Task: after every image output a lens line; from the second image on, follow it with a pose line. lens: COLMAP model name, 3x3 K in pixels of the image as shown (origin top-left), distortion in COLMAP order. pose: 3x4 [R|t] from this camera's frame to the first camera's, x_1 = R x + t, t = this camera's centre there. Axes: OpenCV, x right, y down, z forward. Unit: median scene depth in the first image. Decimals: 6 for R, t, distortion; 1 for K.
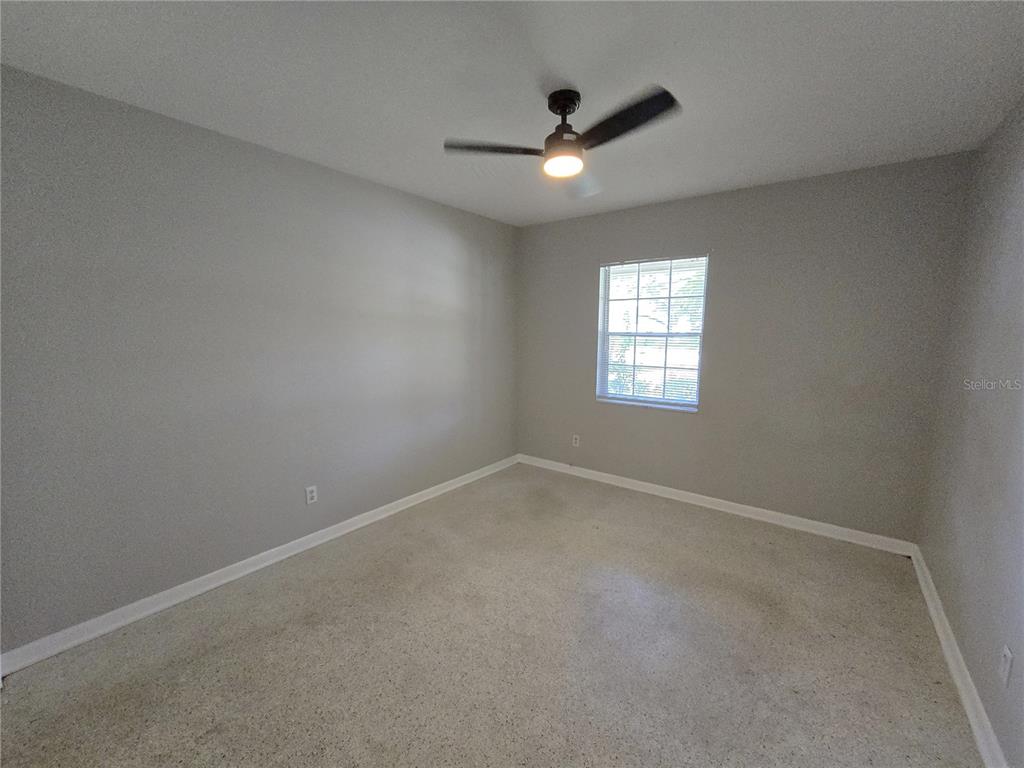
lens RADIAL K [[419.6, 0, 510.1], [0, 419.6, 389.0], [0, 0, 1]] dist [-0.000049, -0.000010]
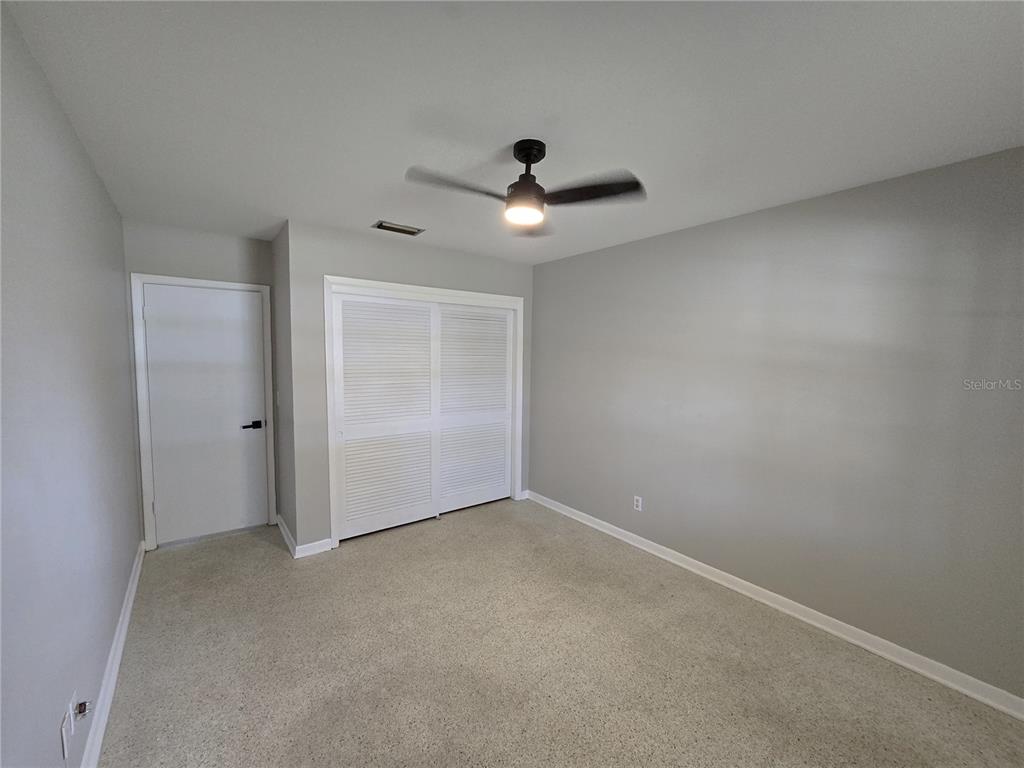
lens RADIAL K [[419.6, 0, 510.1], [0, 419.6, 389.0], [0, 0, 1]] dist [-0.000049, -0.000010]
pose [[-0.260680, 0.071658, -0.962762, 0.971371], [-0.154652, 0.981264, 0.114909, -0.197800], [0.952958, 0.178847, -0.244714, 1.100909]]
